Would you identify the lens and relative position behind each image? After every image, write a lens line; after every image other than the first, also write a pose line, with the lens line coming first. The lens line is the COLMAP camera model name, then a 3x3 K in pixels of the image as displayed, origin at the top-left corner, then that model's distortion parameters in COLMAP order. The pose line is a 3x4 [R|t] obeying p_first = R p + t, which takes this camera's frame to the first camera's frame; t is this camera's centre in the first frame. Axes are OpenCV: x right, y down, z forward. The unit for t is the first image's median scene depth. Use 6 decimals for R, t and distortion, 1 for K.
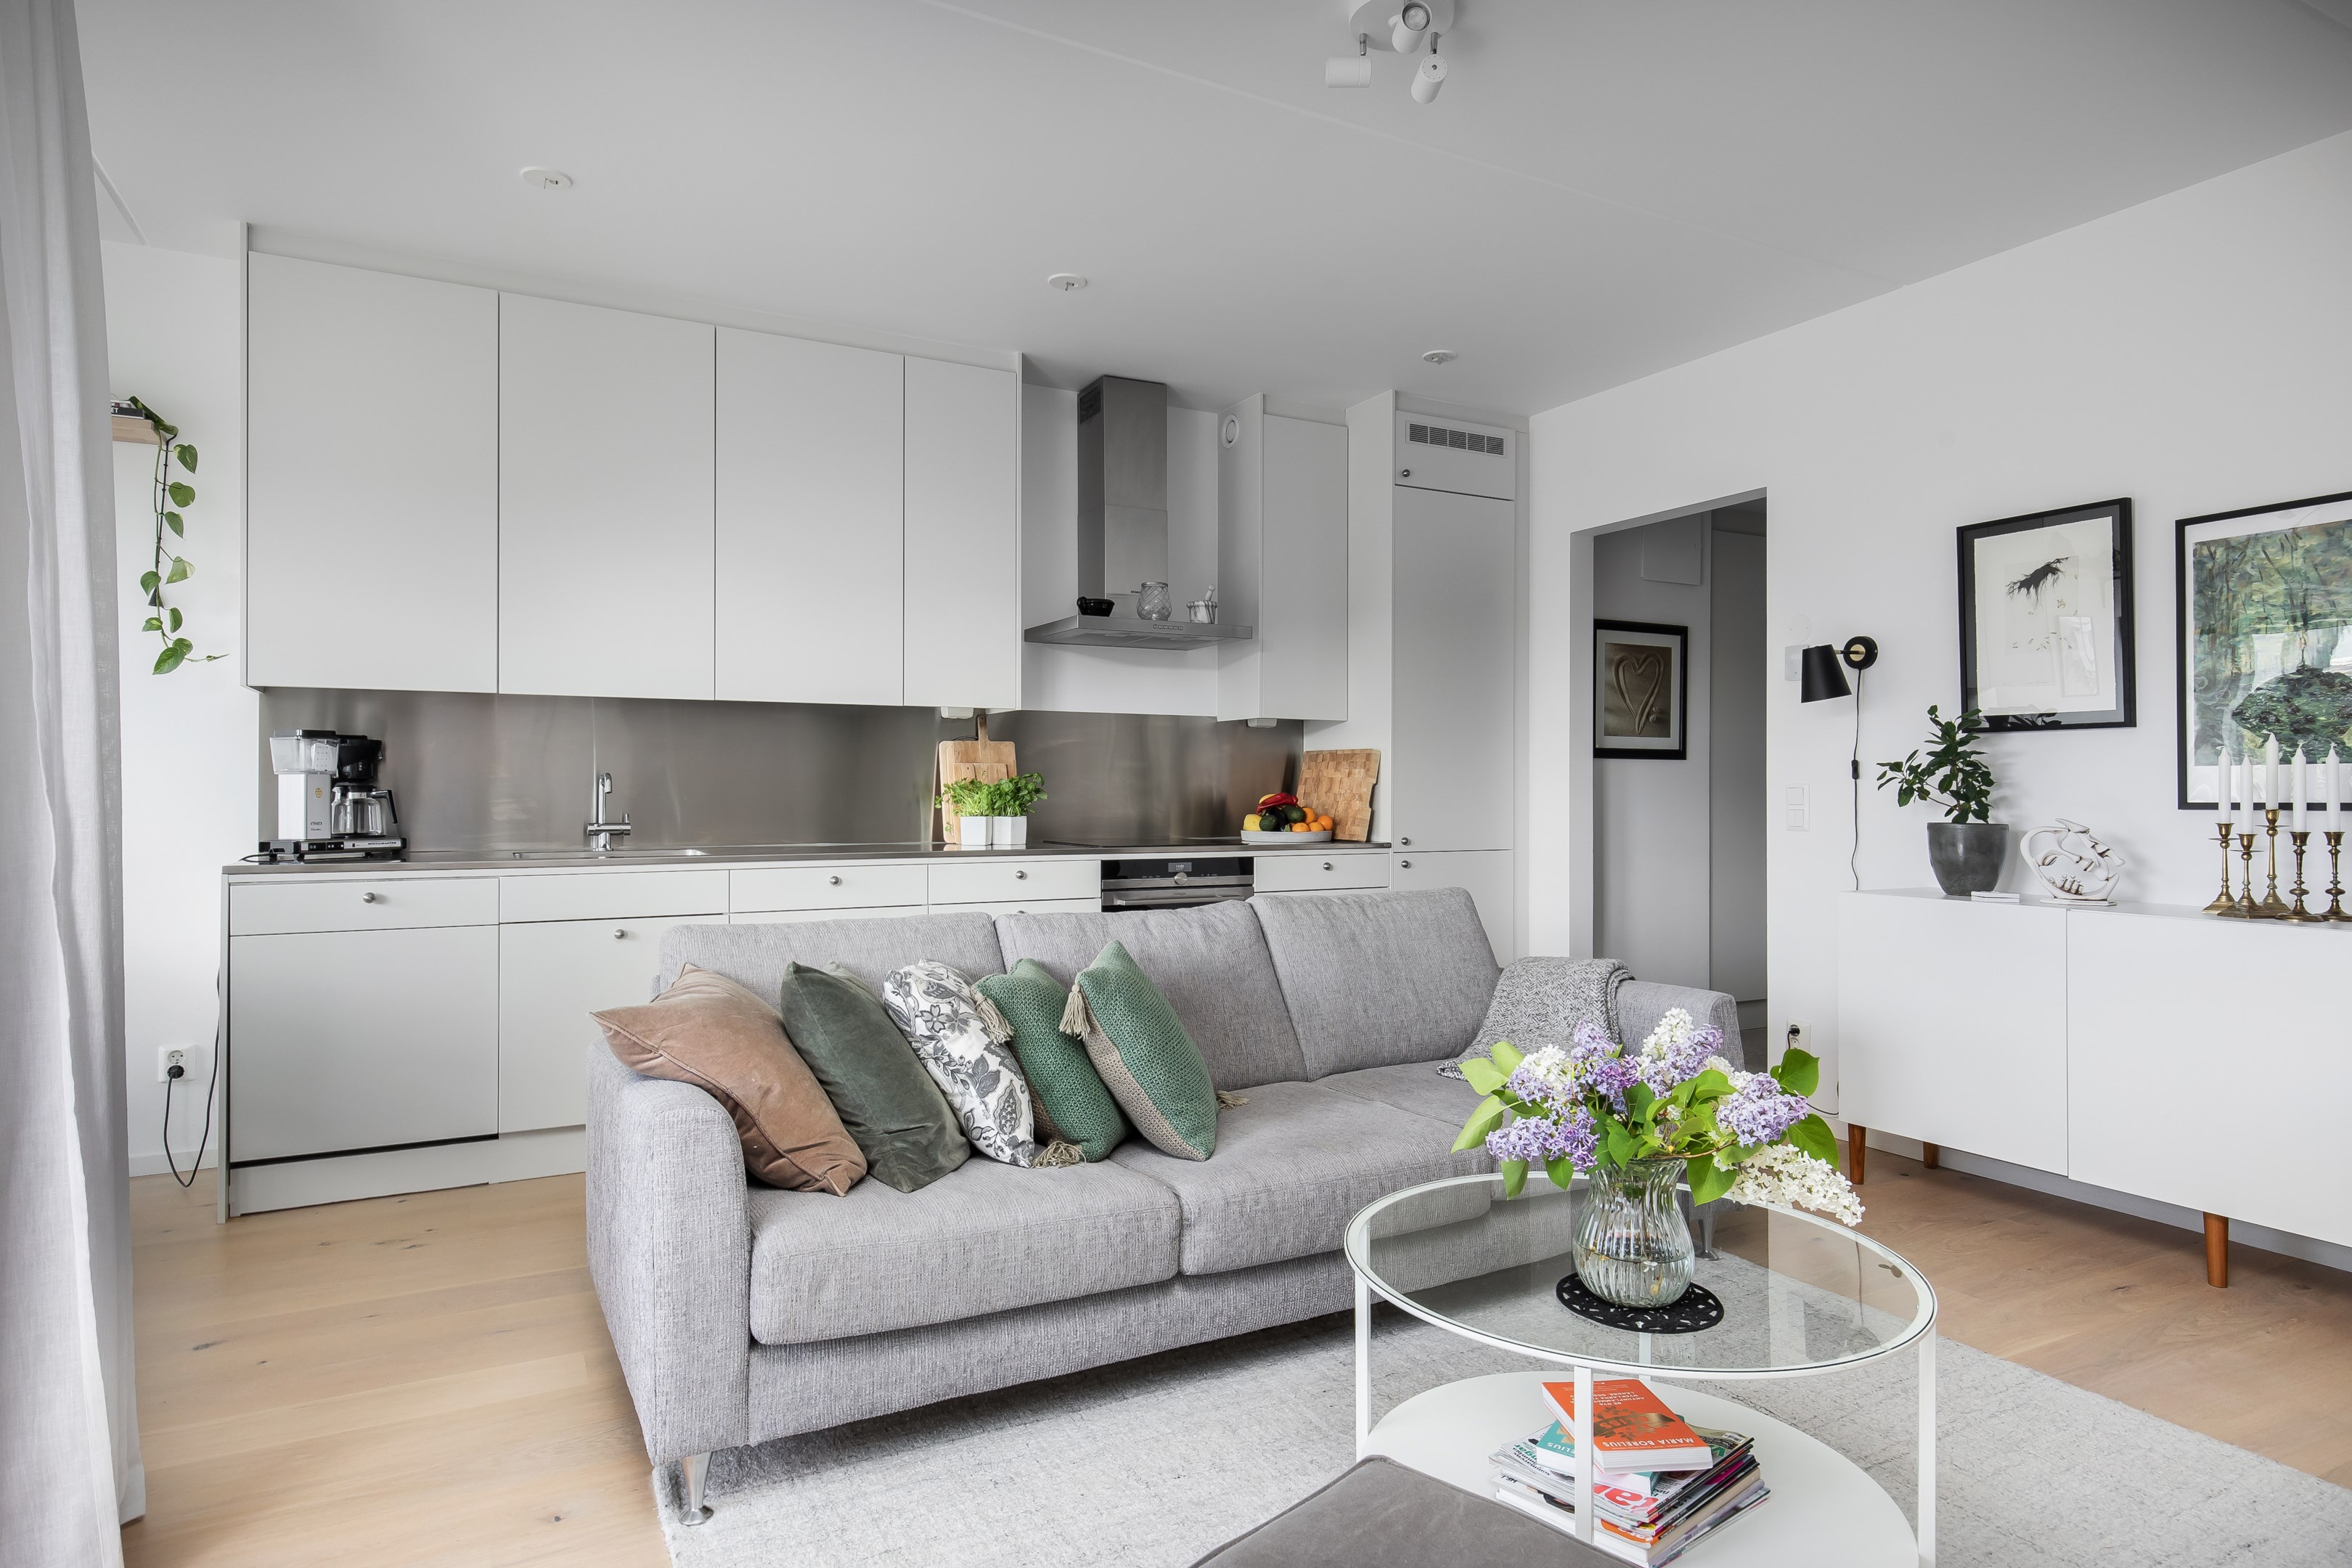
lens RADIAL K [[1312.7, 0, 1183.5], [0, 1312.7, 787.5], [0, 0, 1]] dist [0.008476, 0.001163]
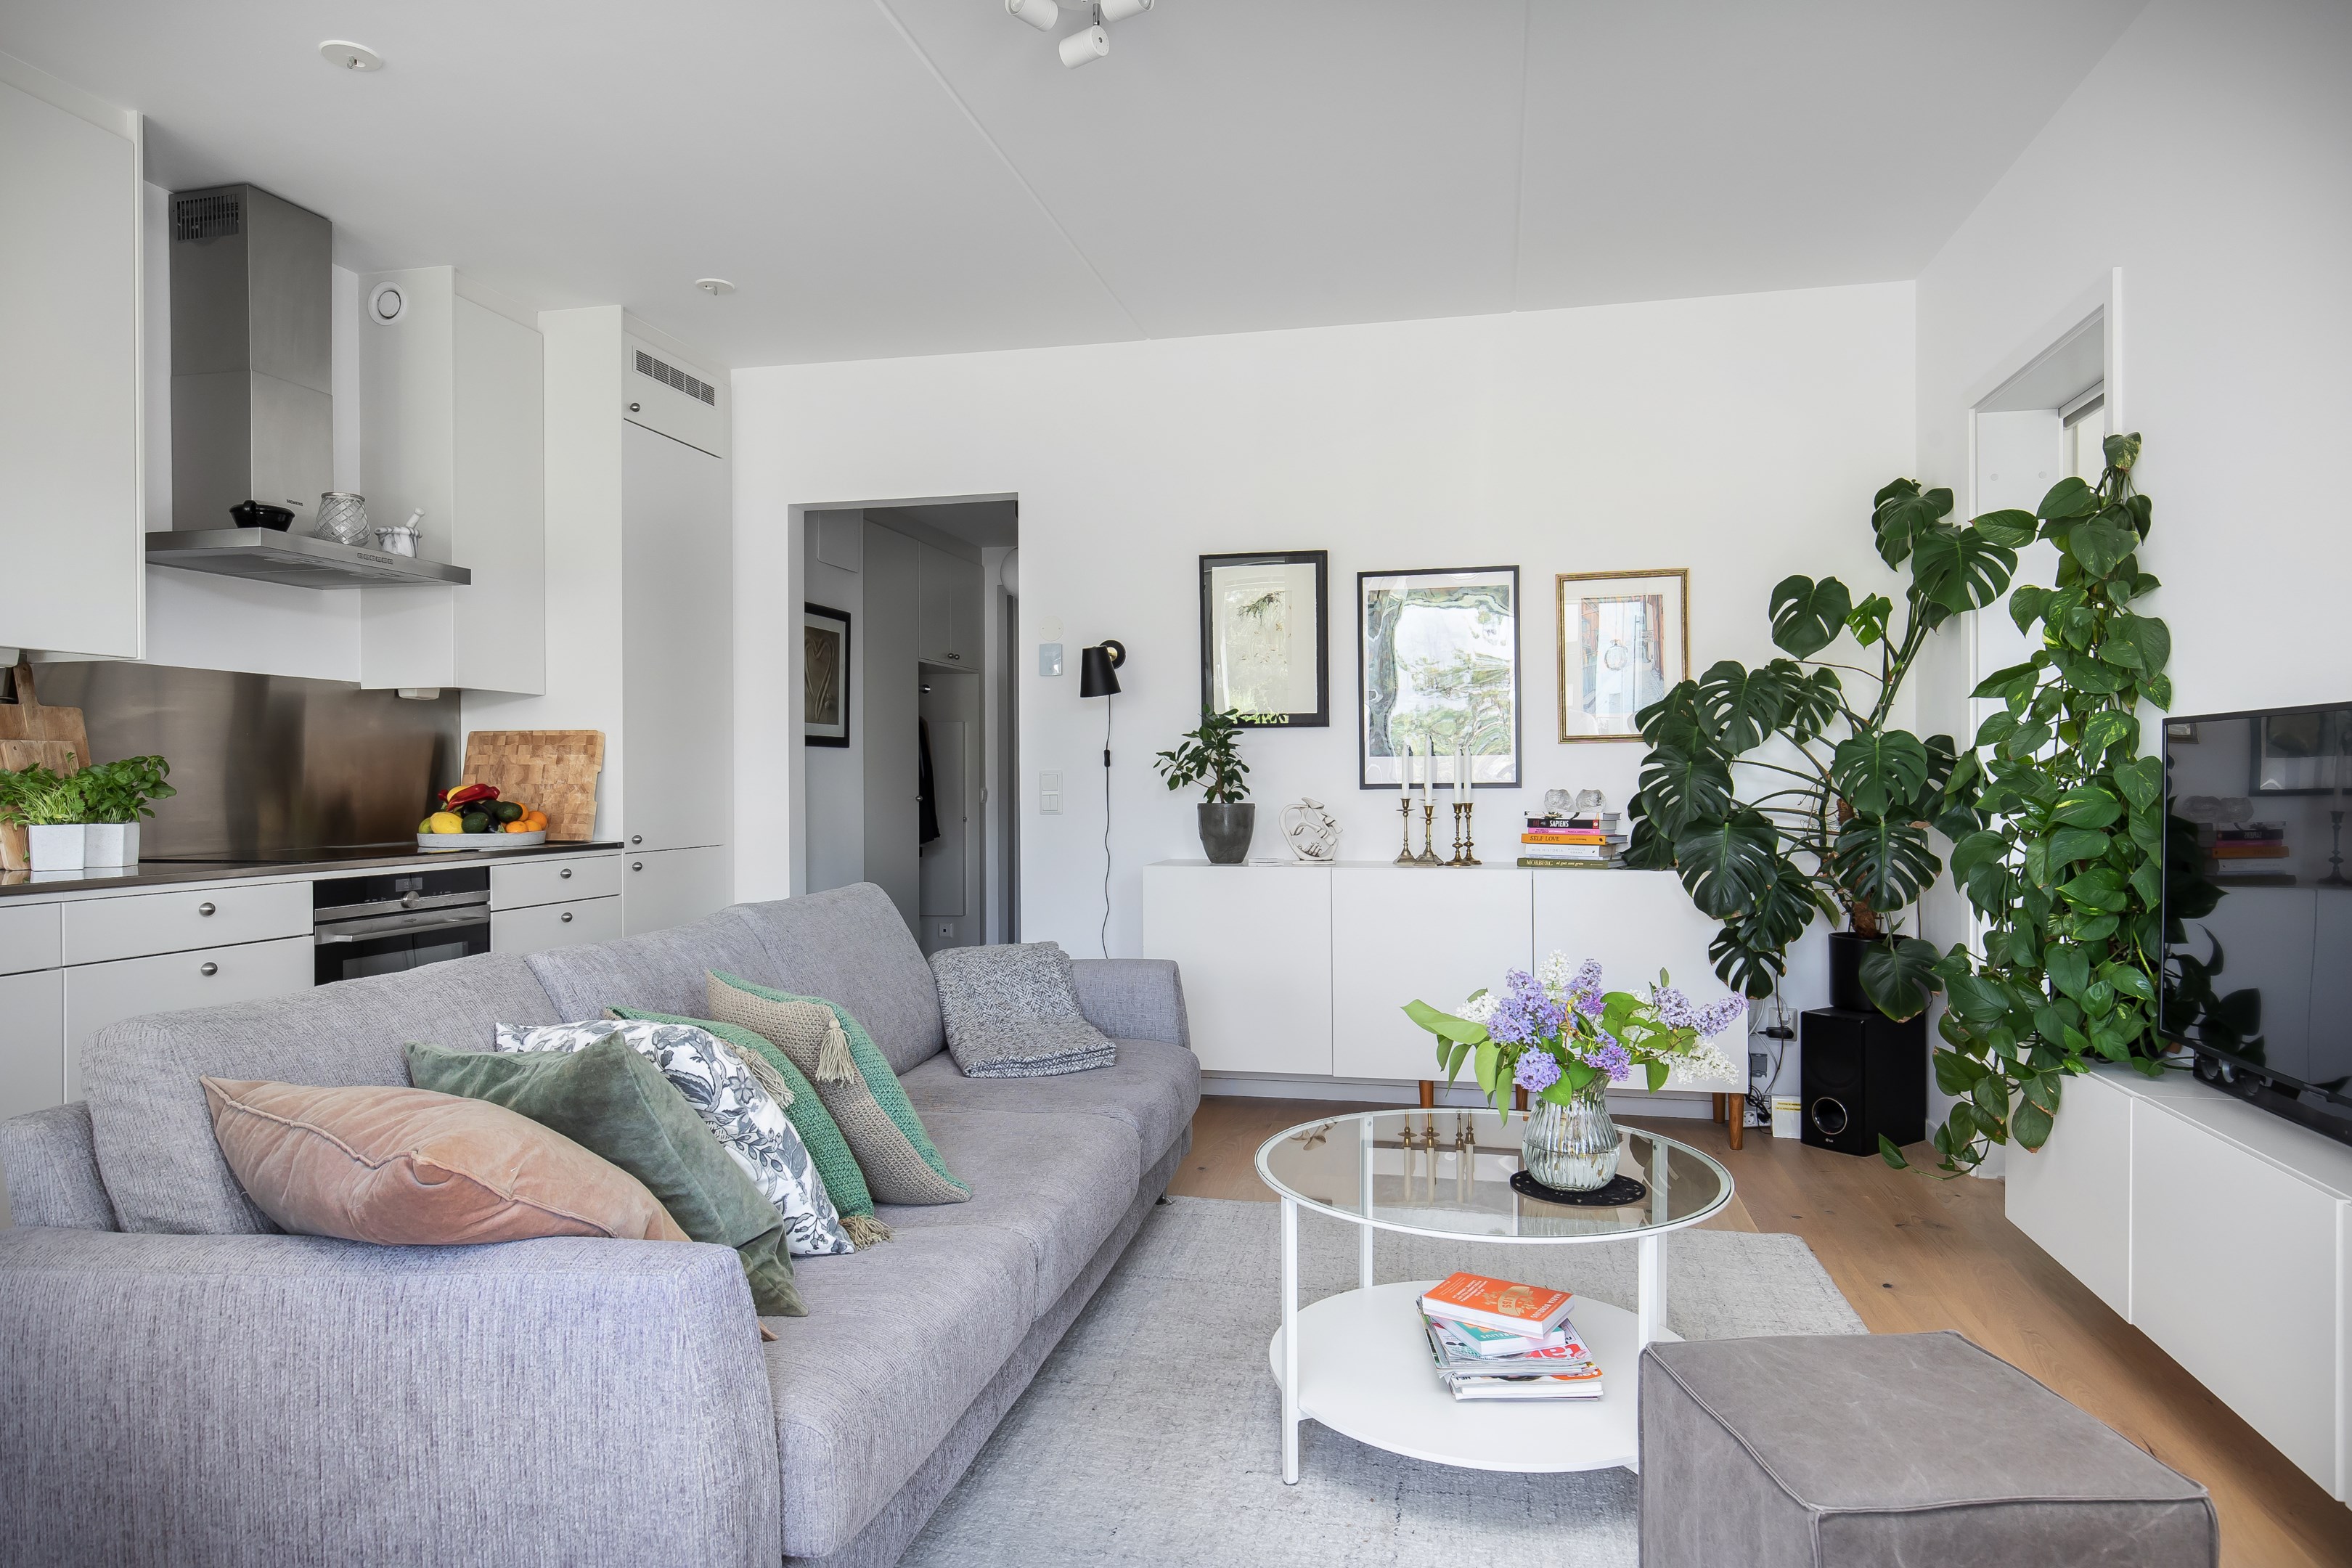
lens RADIAL K [[1406.9, 0, 1176.0], [0, 1406.9, 784.0], [0, 0, 1]] dist [0.001439, 0.001626]
pose [[0.655777, -0.007794, 0.754914, -0.358619], [0.004967, 0.999970, 0.006010, 0.001354], [-0.754938, -0.000191, 0.655796, 0.168631]]
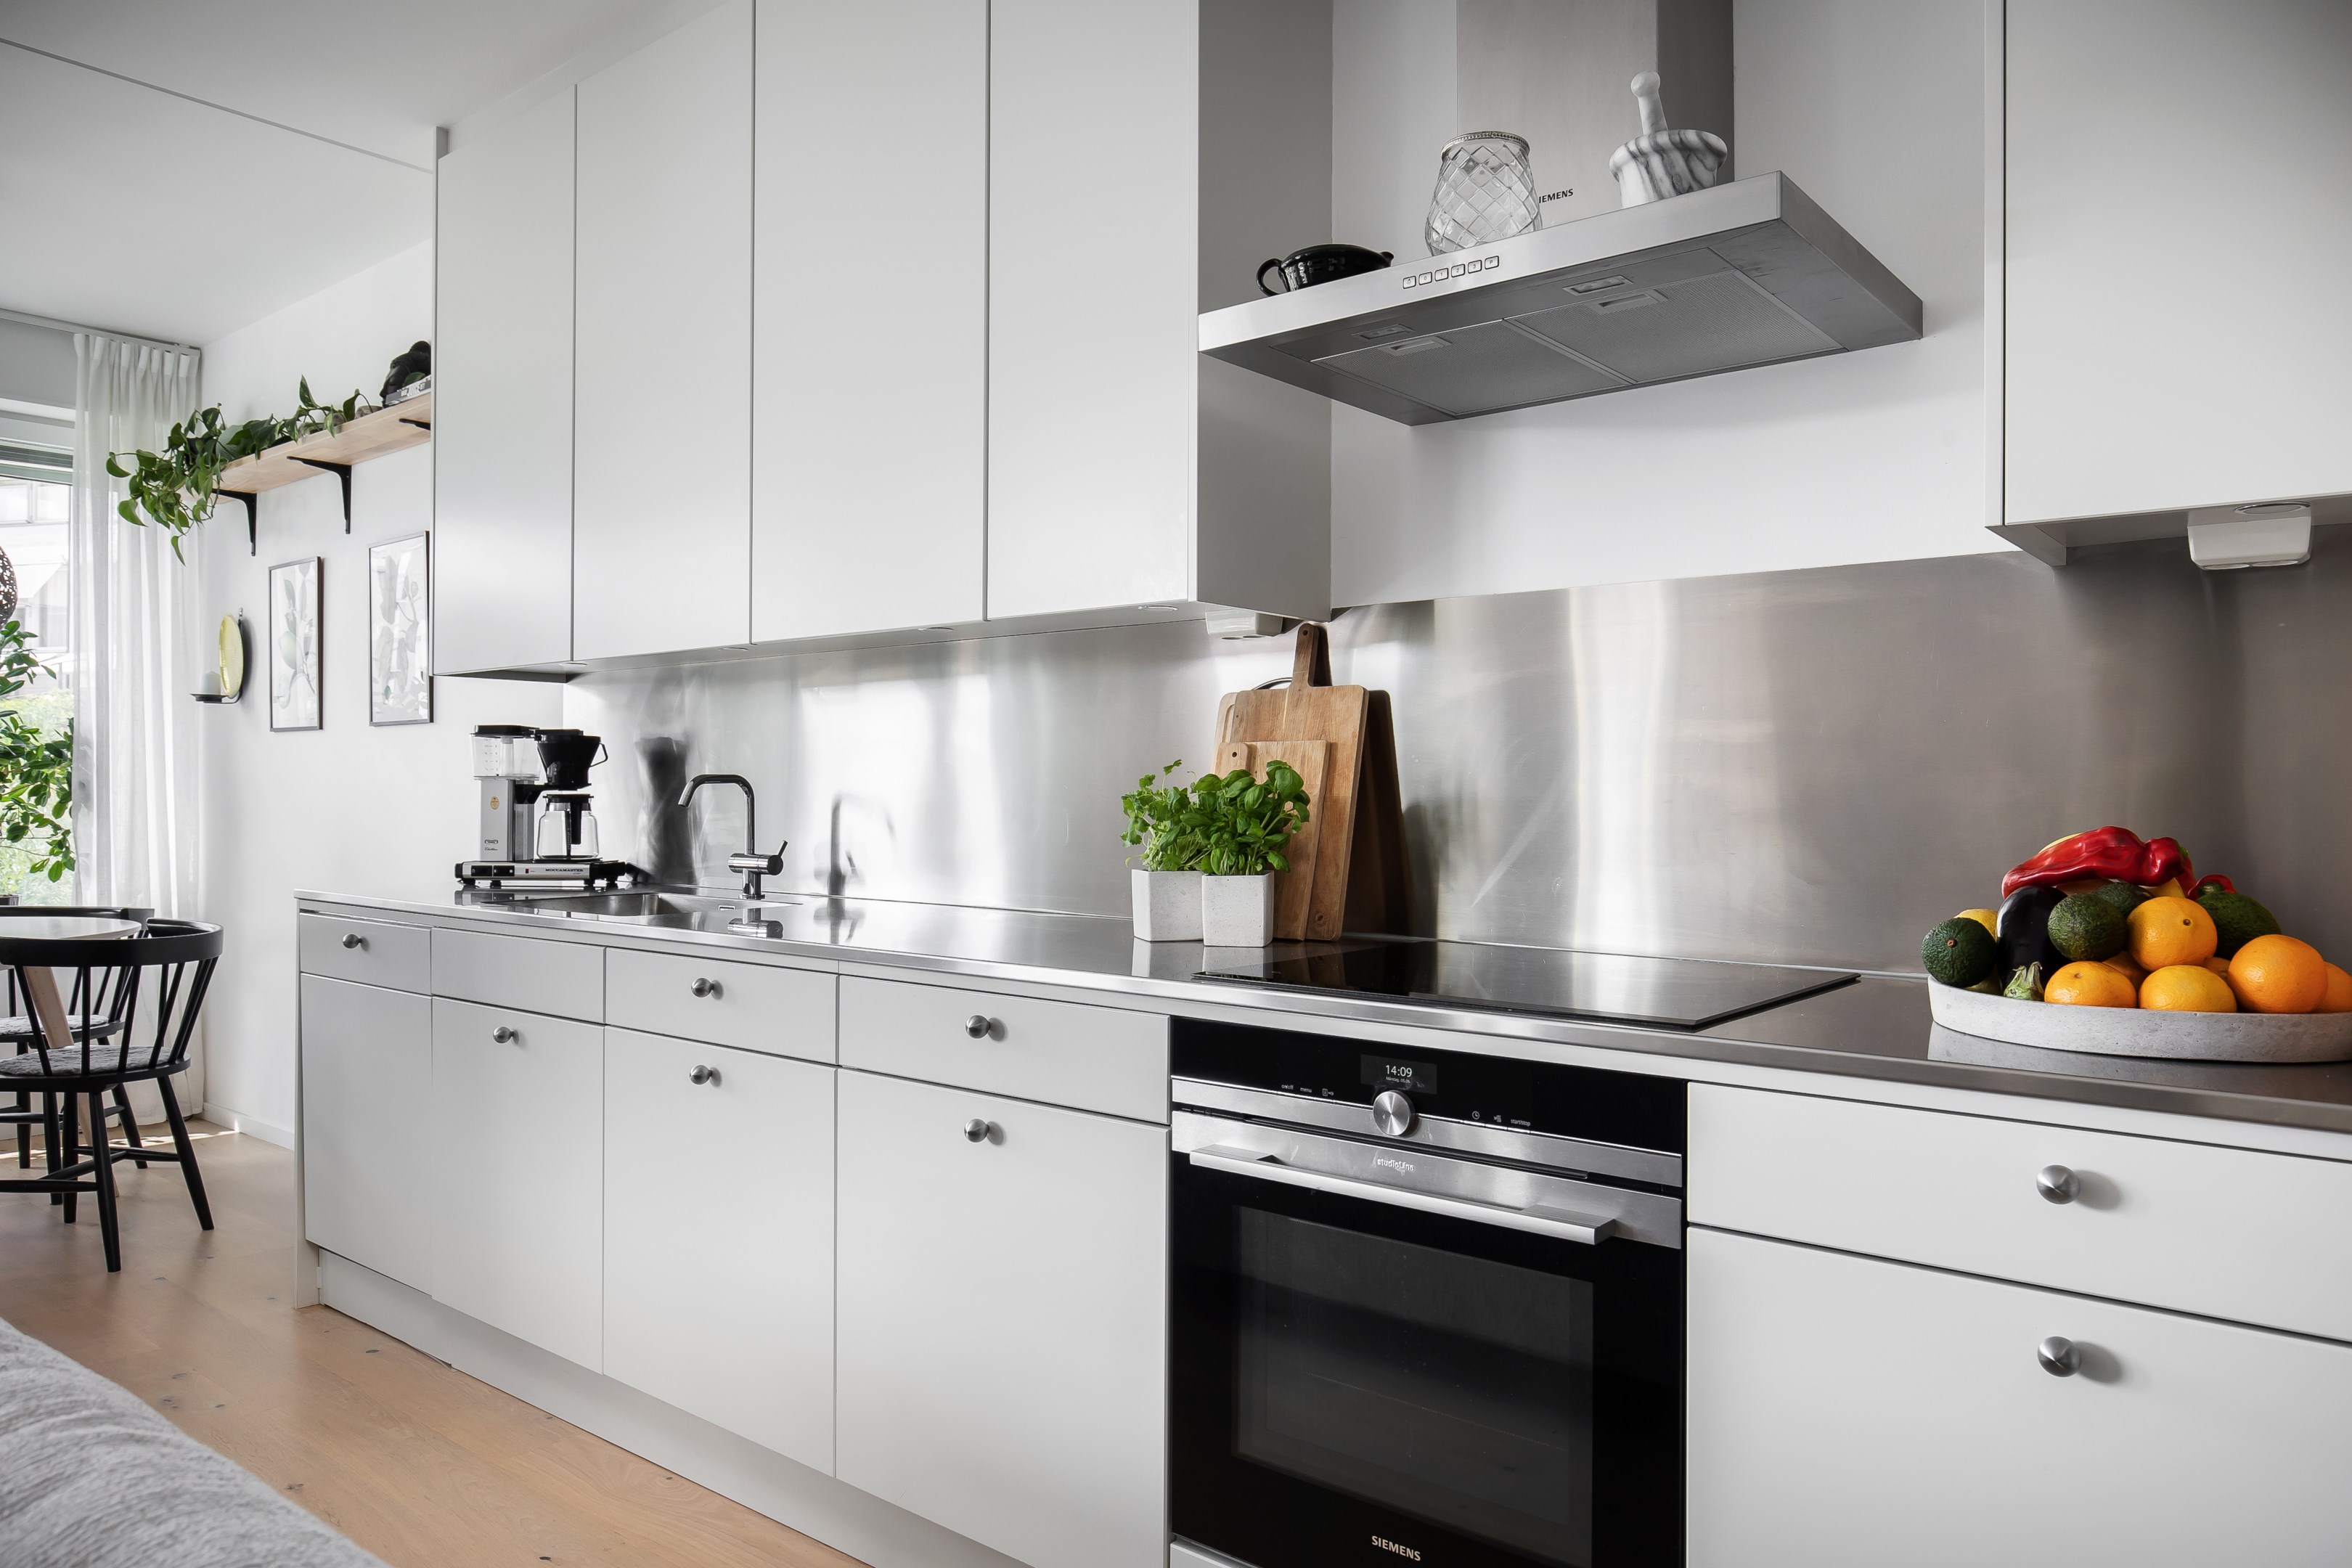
lens RADIAL K [[1574.1, 0, 1176.0], [0, 1574.1, 784.0], [0, 0, 1]] dist [-0.004671, 0.000987]
pose [[0.379357, -0.005440, -0.925235, 0.341479], [-0.002389, 0.999974, -0.006859, -0.001715], [0.925247, 0.004812, 0.379334, 0.922956]]
